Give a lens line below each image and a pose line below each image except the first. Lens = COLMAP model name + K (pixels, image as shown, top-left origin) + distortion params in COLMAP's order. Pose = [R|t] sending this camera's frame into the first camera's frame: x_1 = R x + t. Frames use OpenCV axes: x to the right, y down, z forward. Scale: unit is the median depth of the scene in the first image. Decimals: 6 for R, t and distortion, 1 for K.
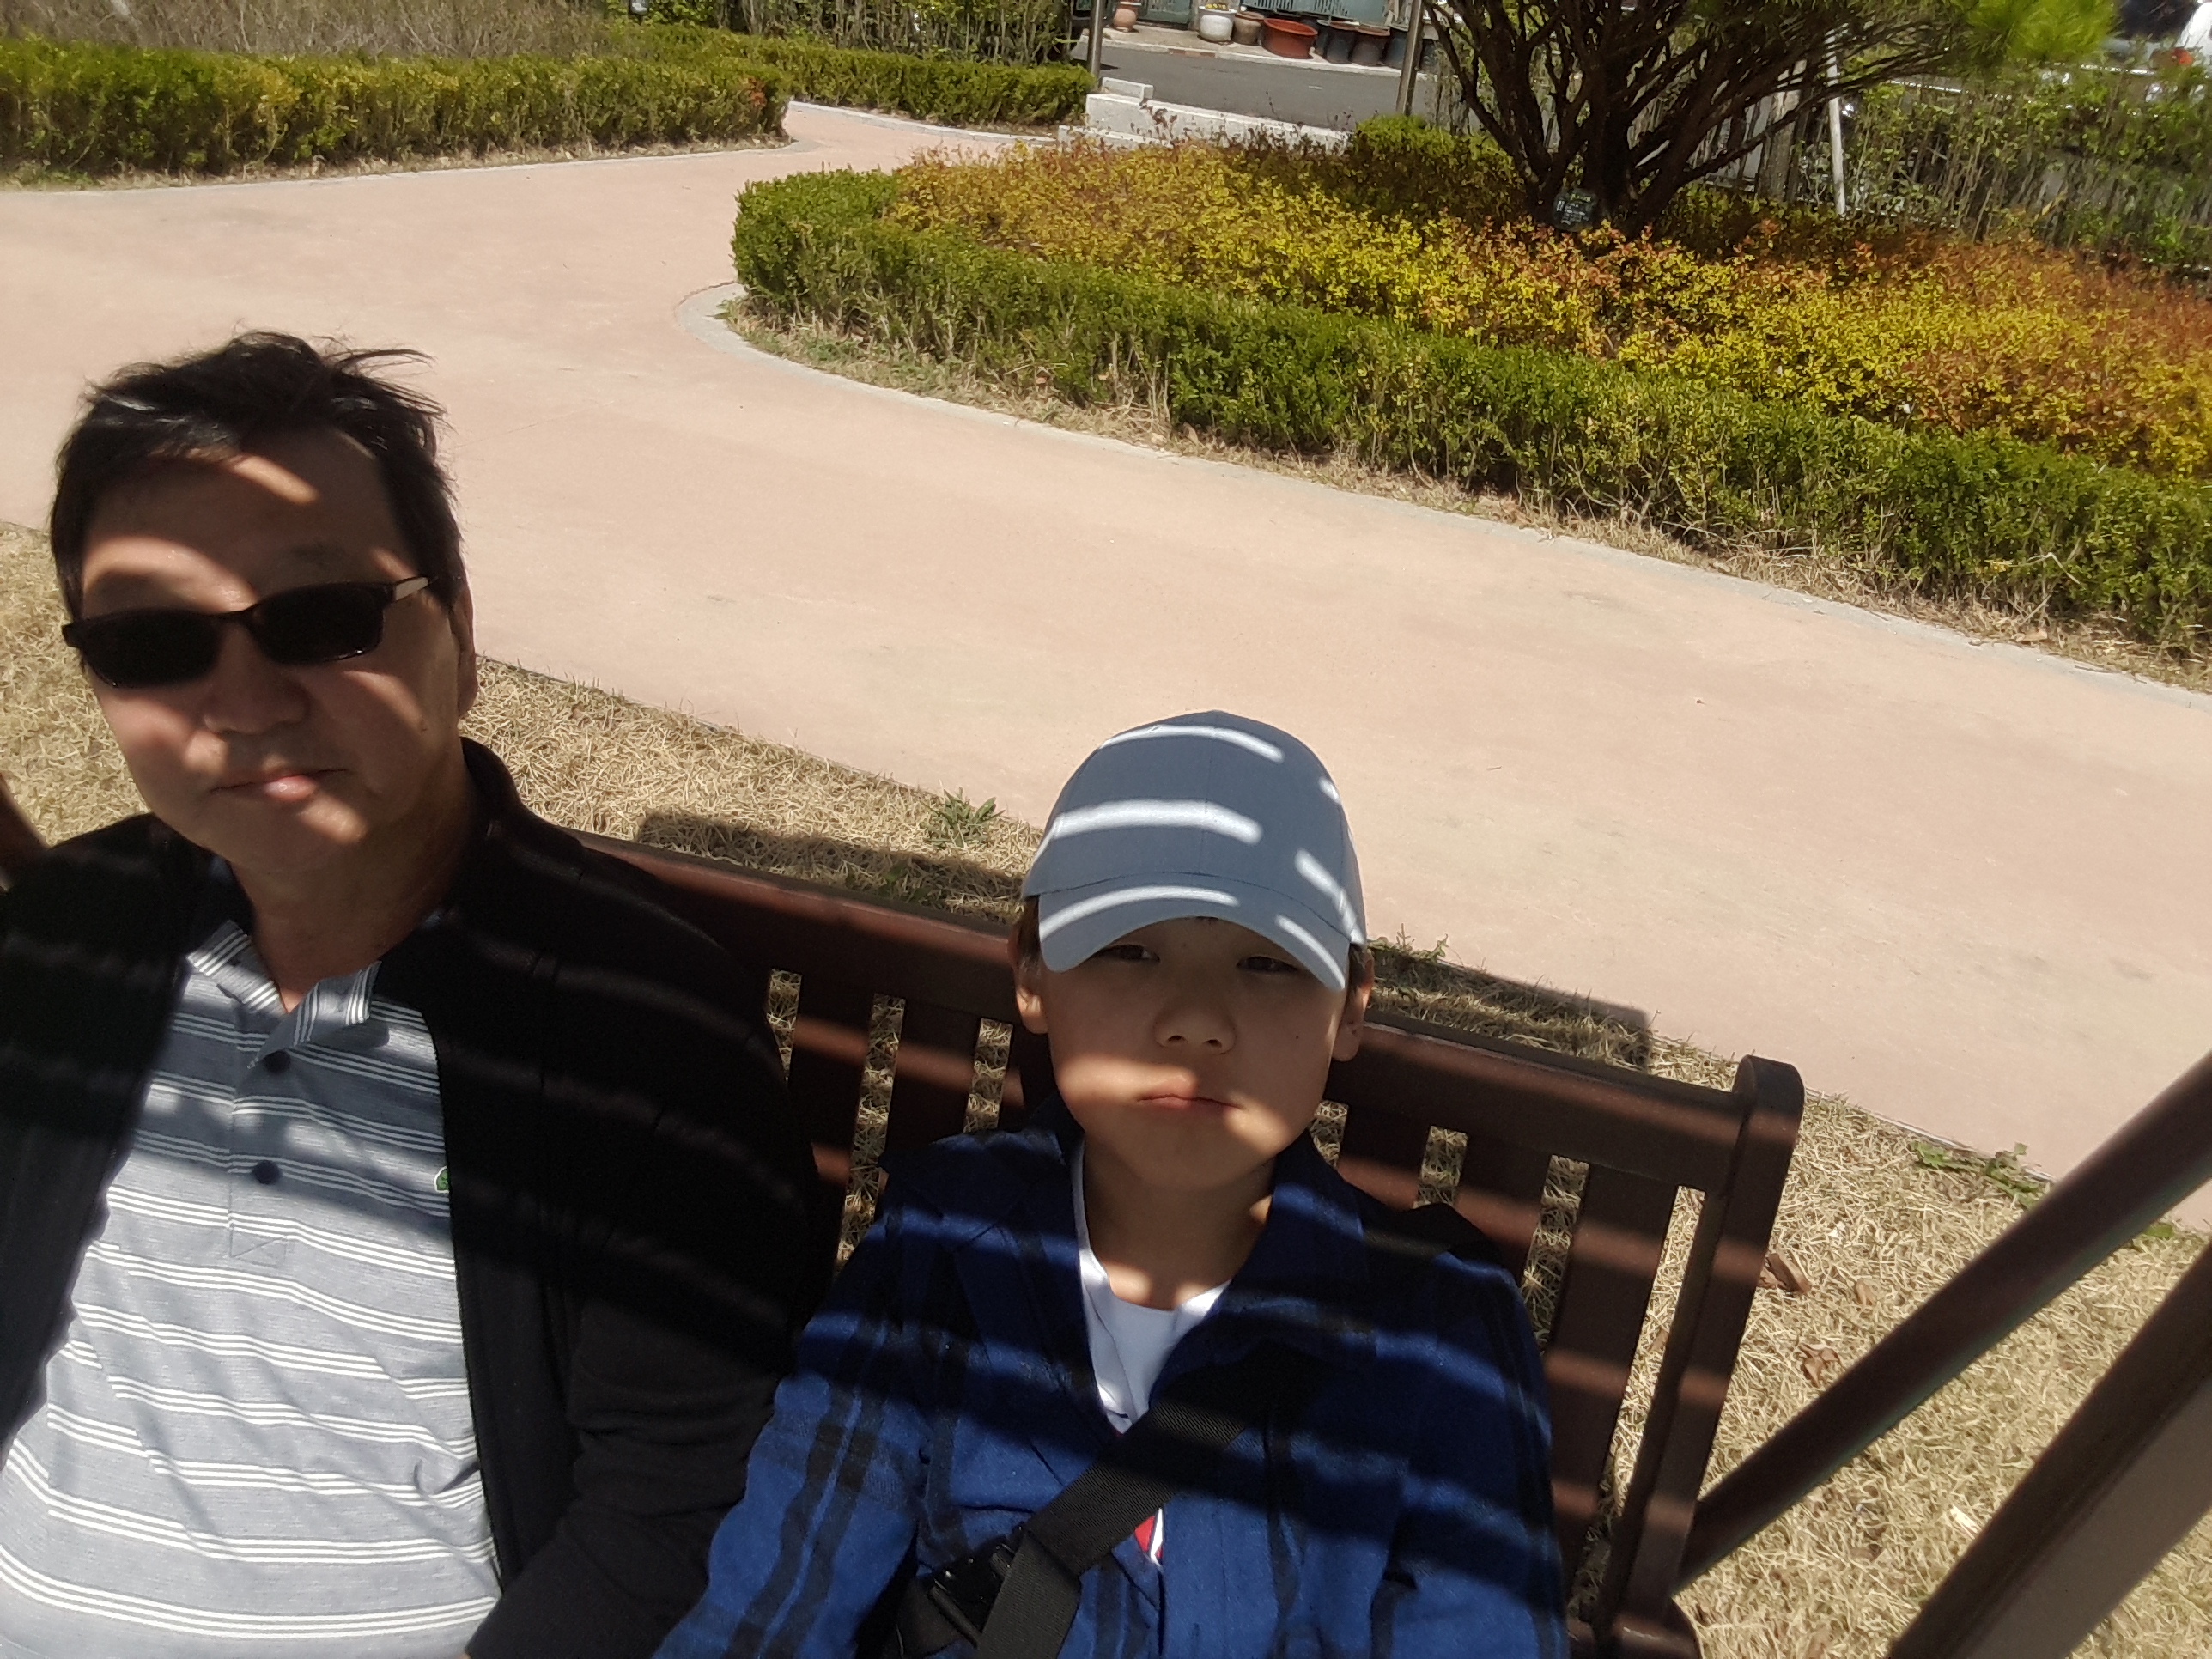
lens RADIAL K [[1580.0, 0, 1174.3], [0, 1580.0, 767.5], [0, 0, 1]] dist [0.011303, -0.091361]
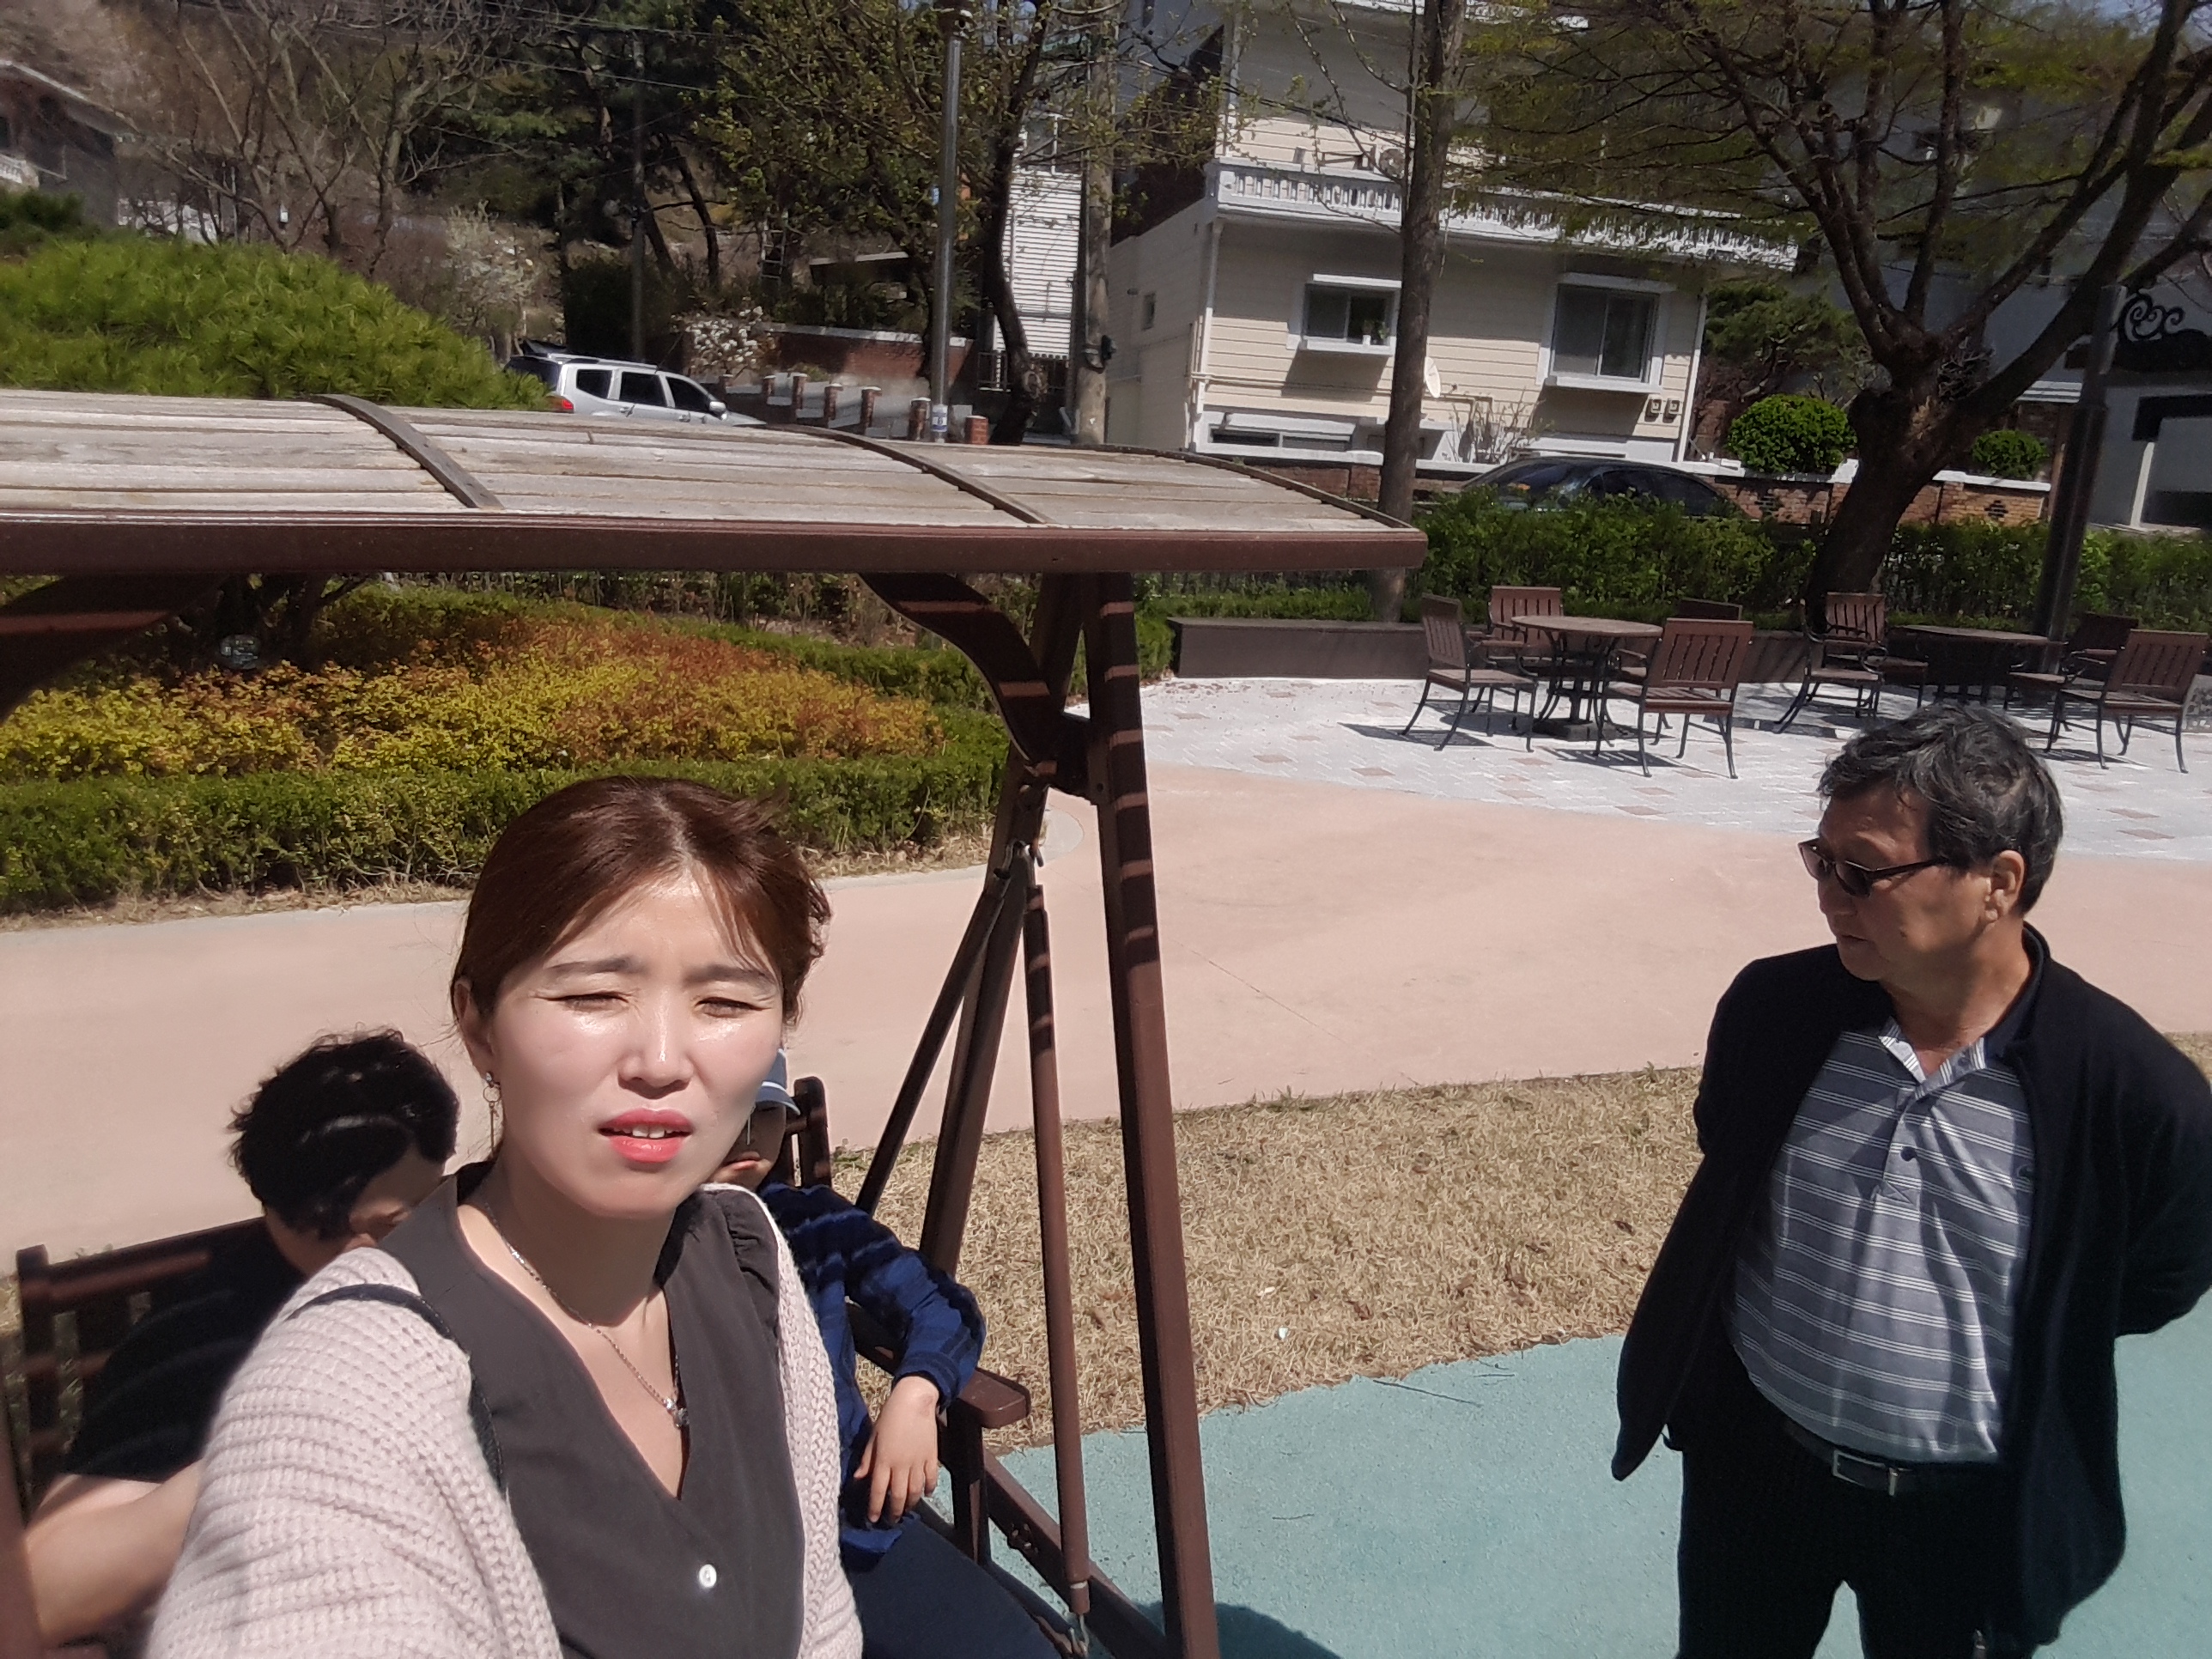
lens RADIAL K [[1442.3, 0, 1110.8], [0, 1442.3, 787.0], [0, 0, 1]] dist [0.025094, -0.064341]
pose [[0.632610, -0.230138, 0.739487, -0.206377], [0.345791, 0.938304, -0.003803, -0.019953], [-0.692988, 0.258113, 0.673160, -0.235180]]
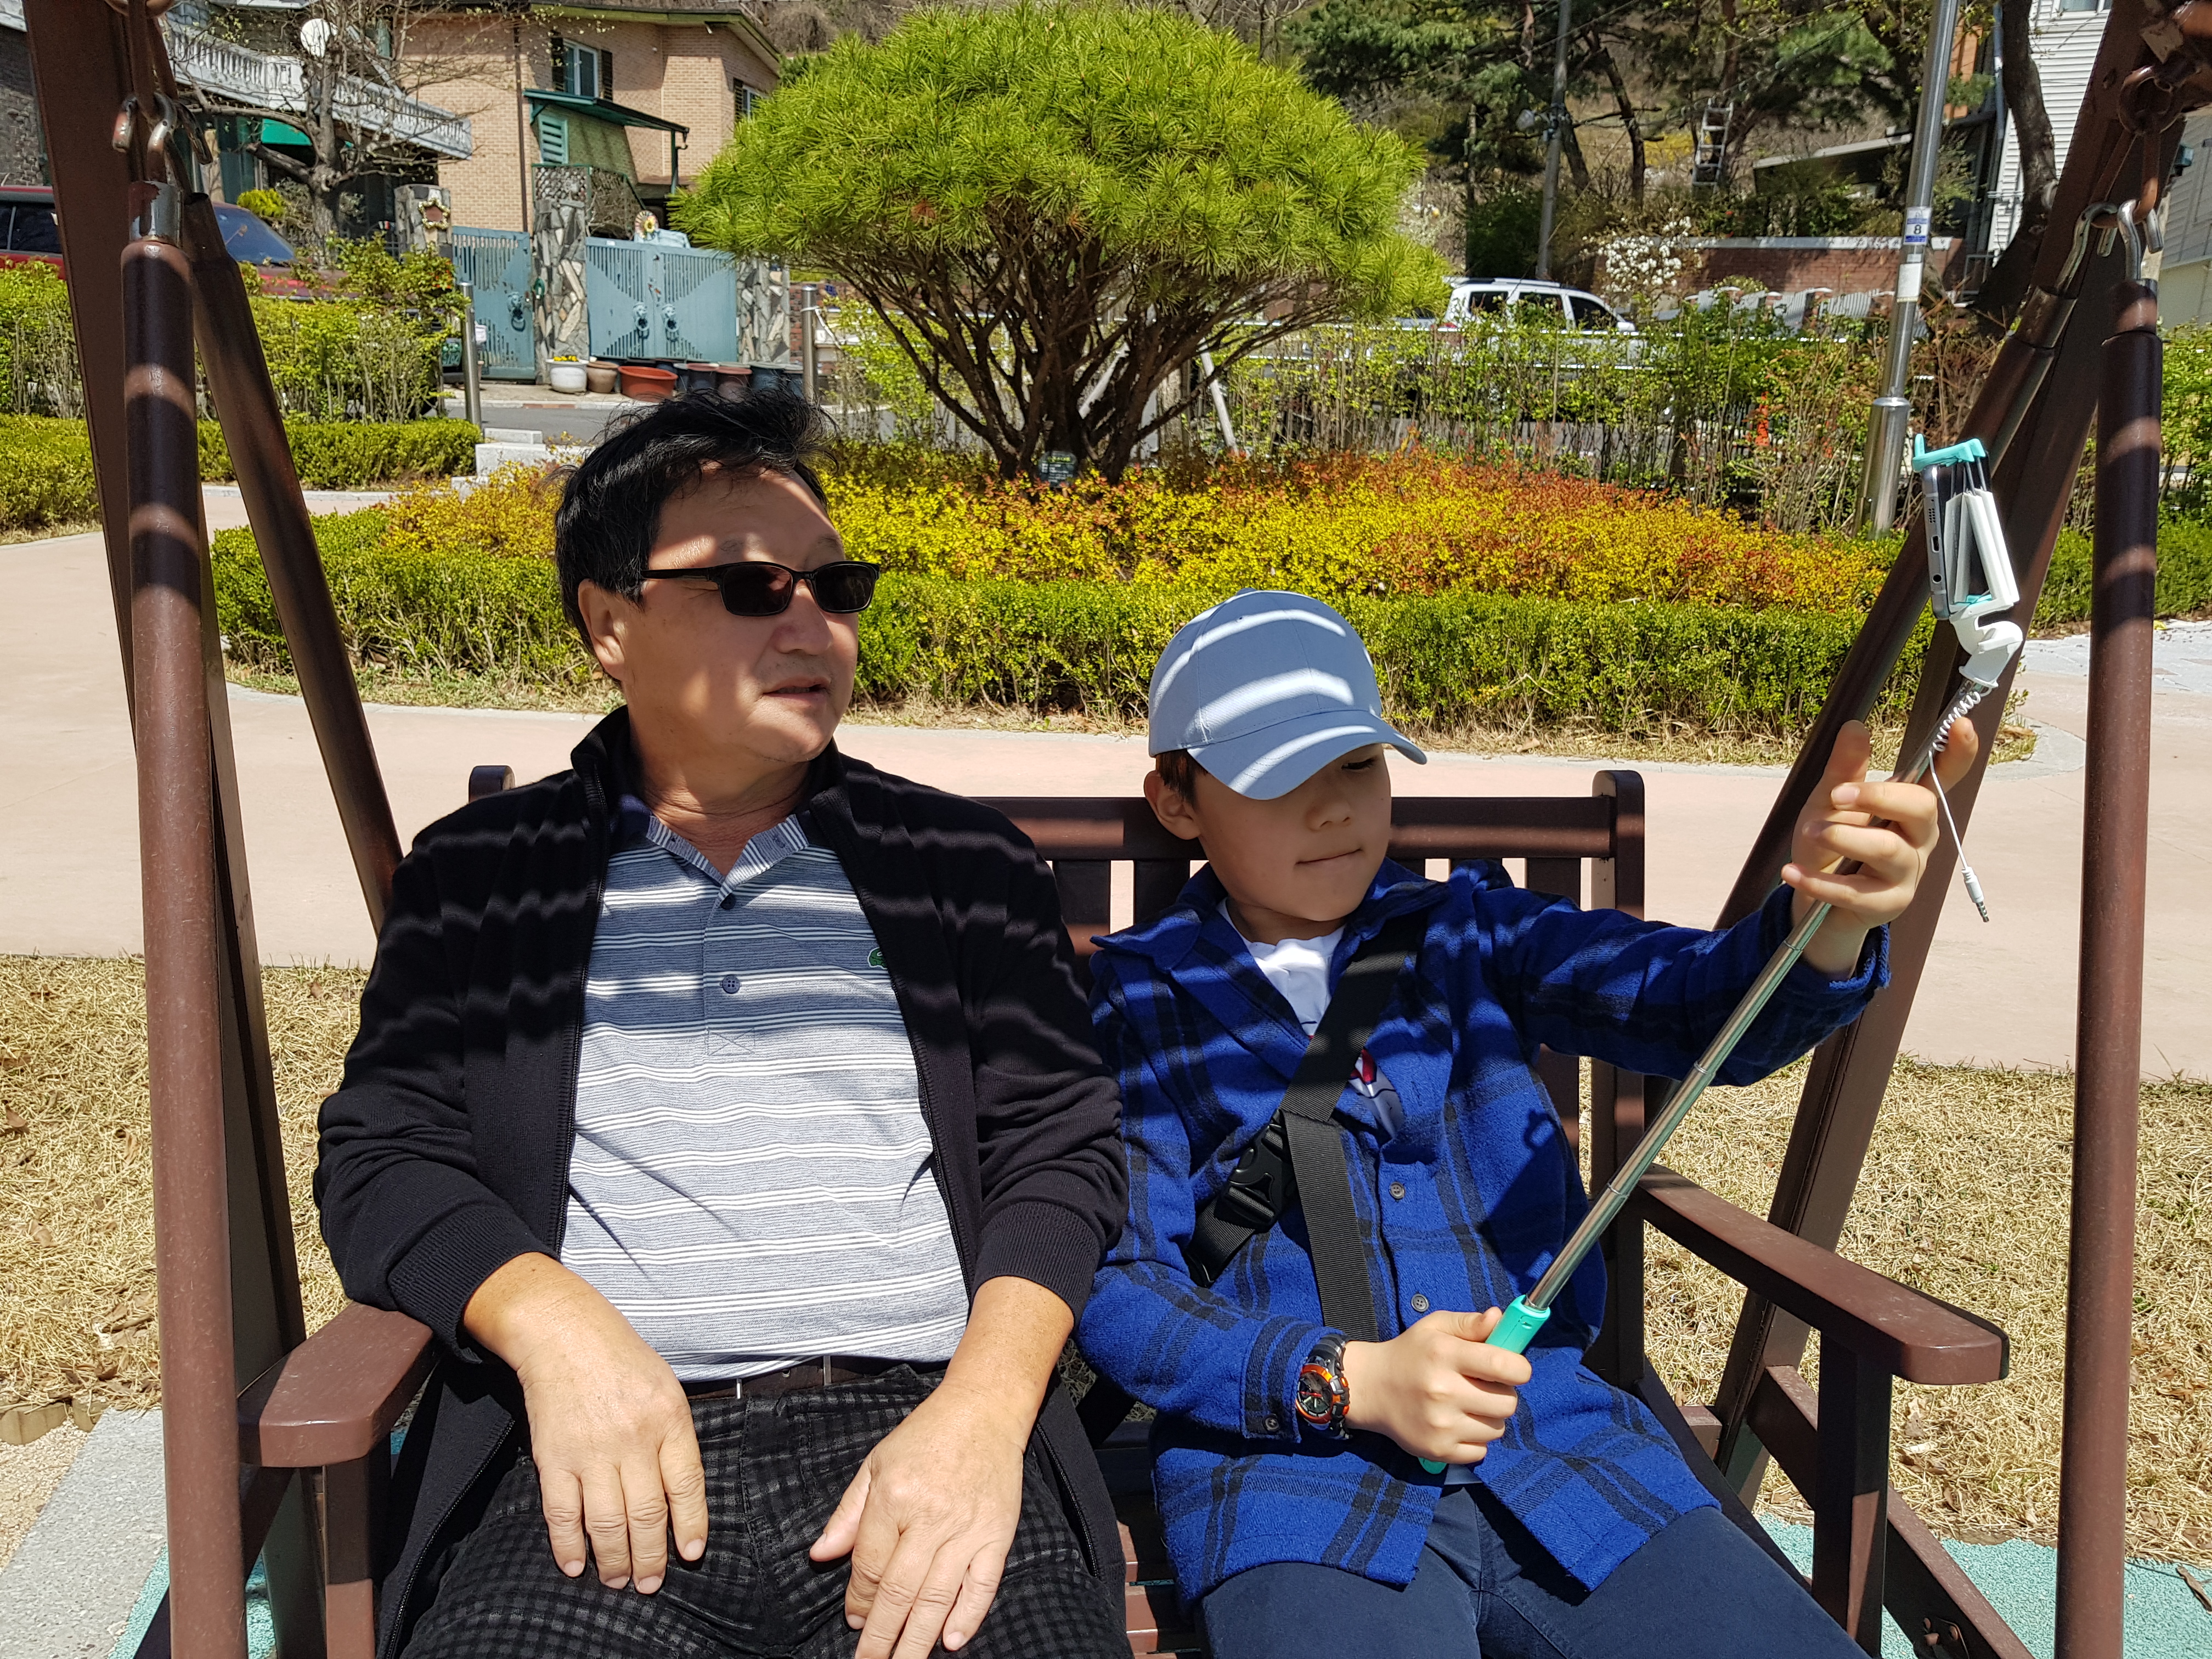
lens RADIAL K [[1655.9, 0, 1176.6], [0, 1655.9, 831.1], [0, 0, 1]] dist [0.123647, -0.291641]
pose [[0.927051, -0.174724, 0.331733, -0.122219], [0.227464, 0.965448, -0.127163, 0.072888], [-0.298053, 0.193344, 0.934763, -0.084101]]
